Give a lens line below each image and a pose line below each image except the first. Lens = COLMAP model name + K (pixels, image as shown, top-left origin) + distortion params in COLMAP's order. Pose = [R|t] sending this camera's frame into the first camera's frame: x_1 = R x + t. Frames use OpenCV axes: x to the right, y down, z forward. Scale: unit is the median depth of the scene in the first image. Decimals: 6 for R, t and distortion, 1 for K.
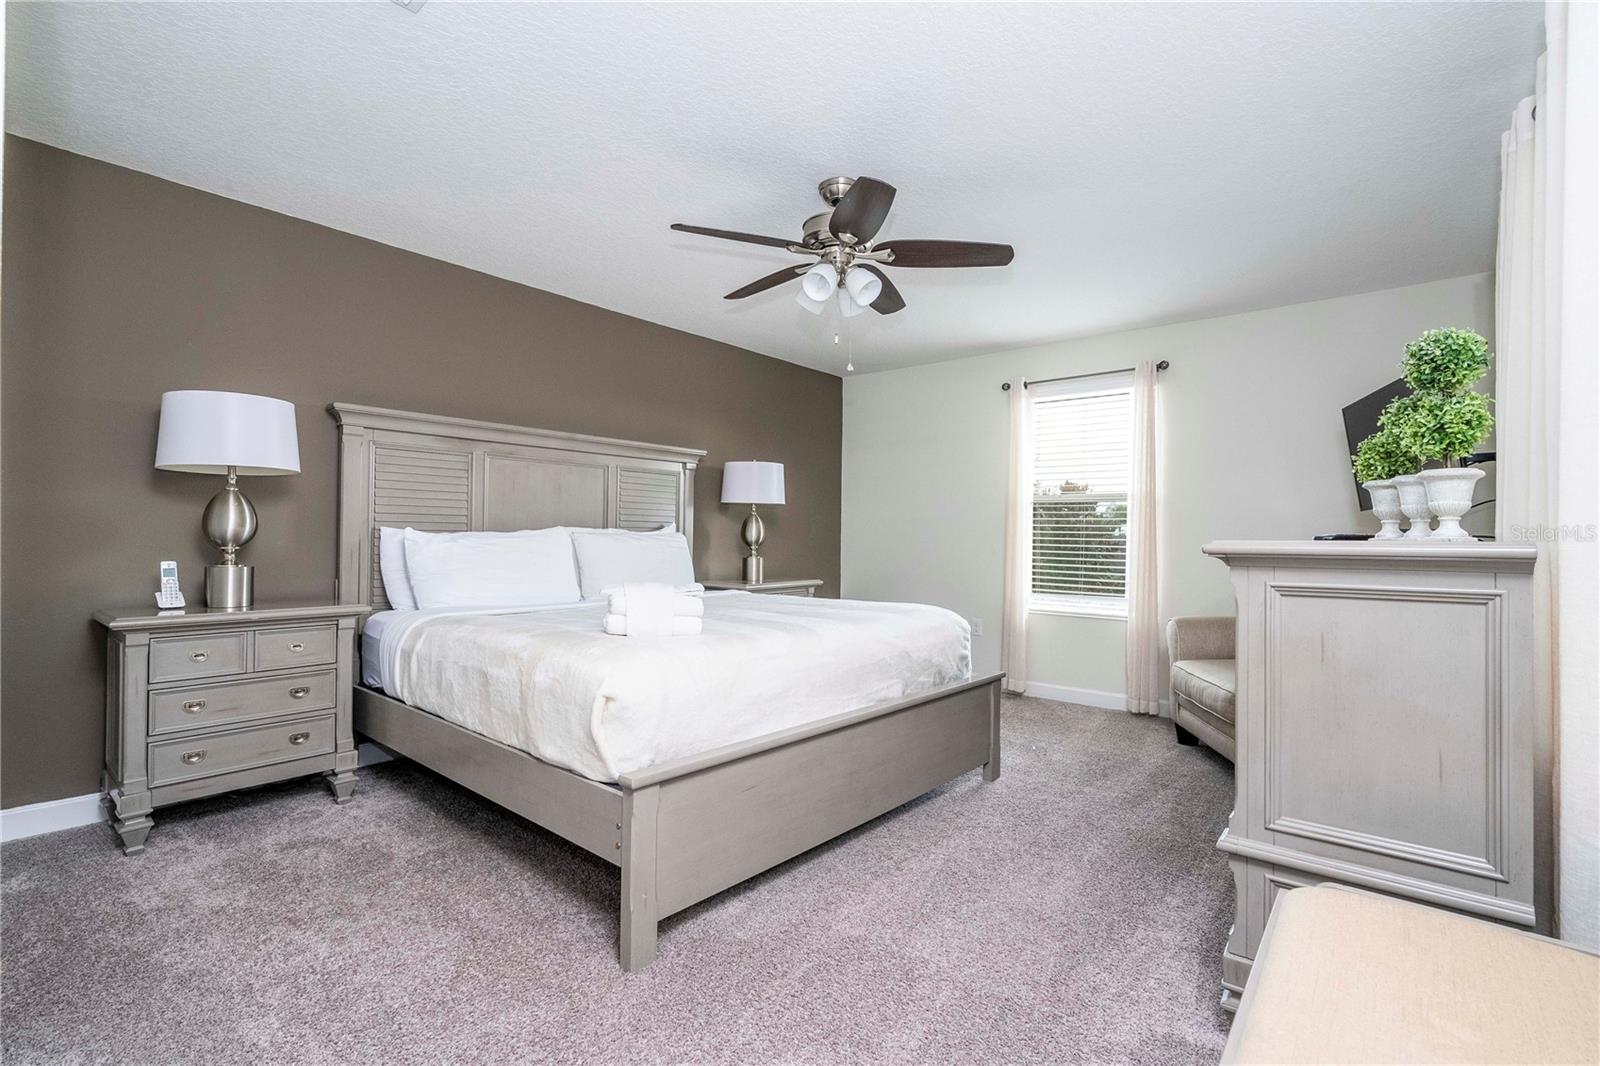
lens RADIAL K [[723.5, 0, 809.4], [0, 723.5, 536.8], [0, 0, 1]] dist [-0.004792, 0.003309]
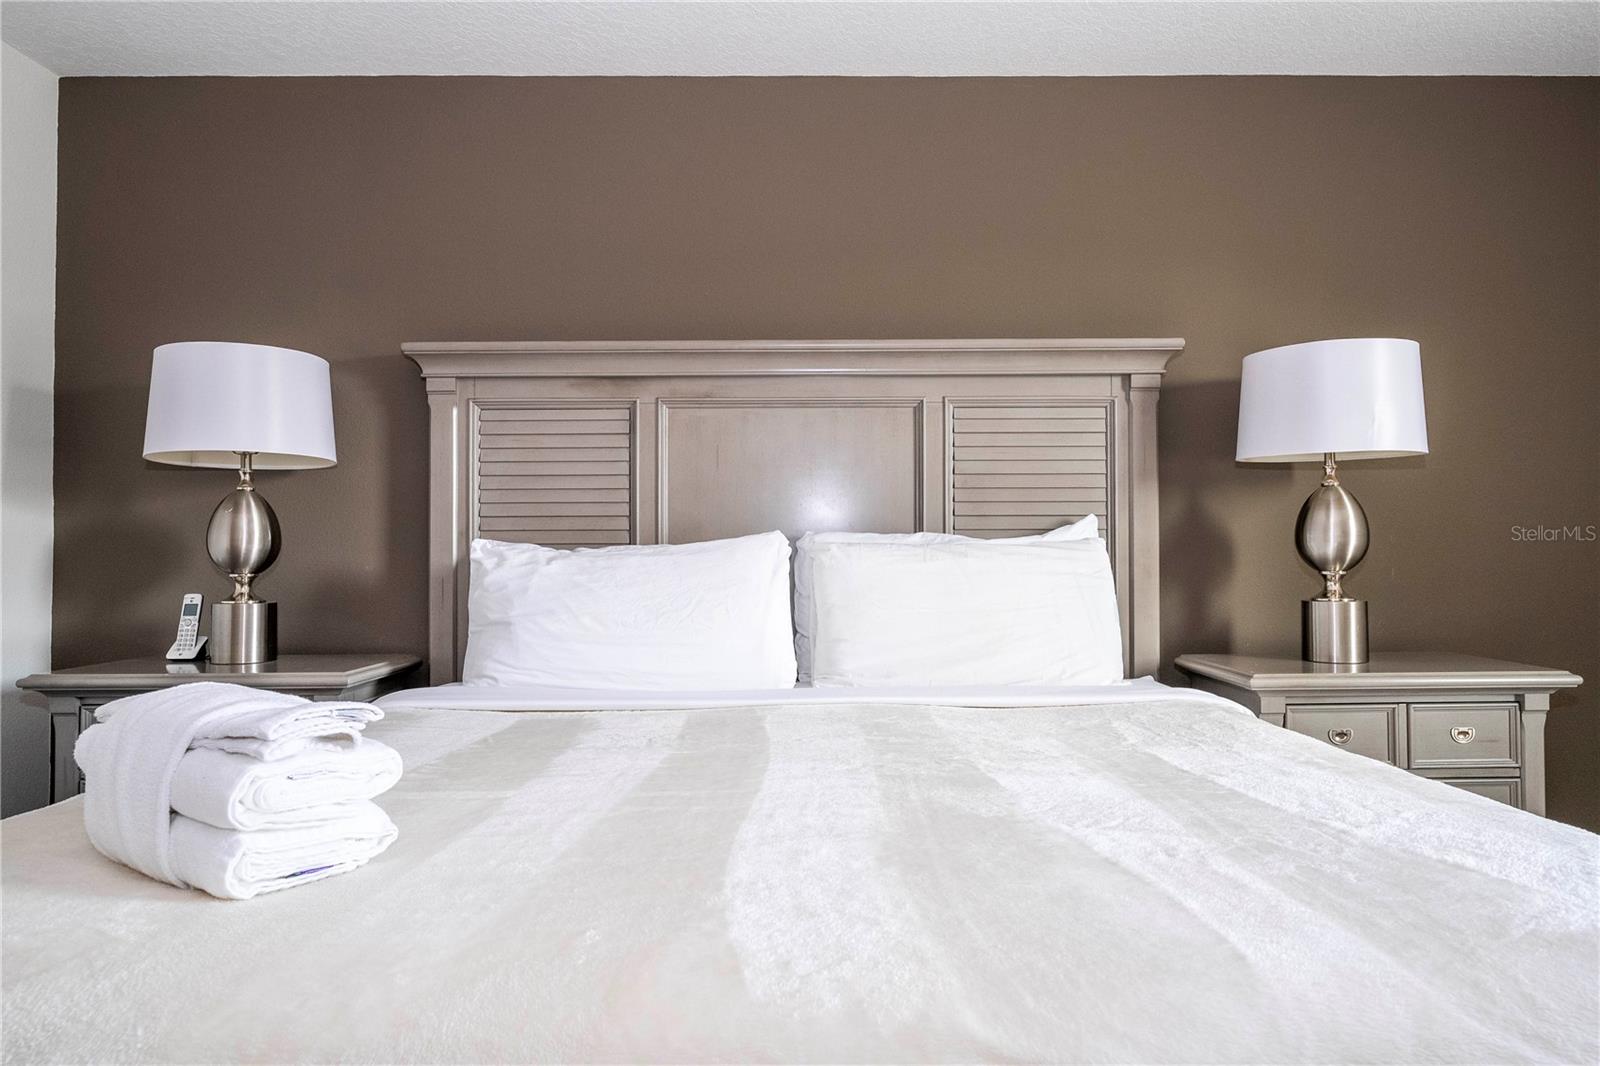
lens RADIAL K [[973.0, 0, 808.9], [0, 973.0, 540.4], [0, 0, 1]] dist [0.002714, 0.000710]
pose [[0.640181, -0.018439, -0.768003, 0.157323], [0.012768, 0.999829, -0.013363, 0.000809], [0.768118, -0.001251, 0.640307, 0.526448]]
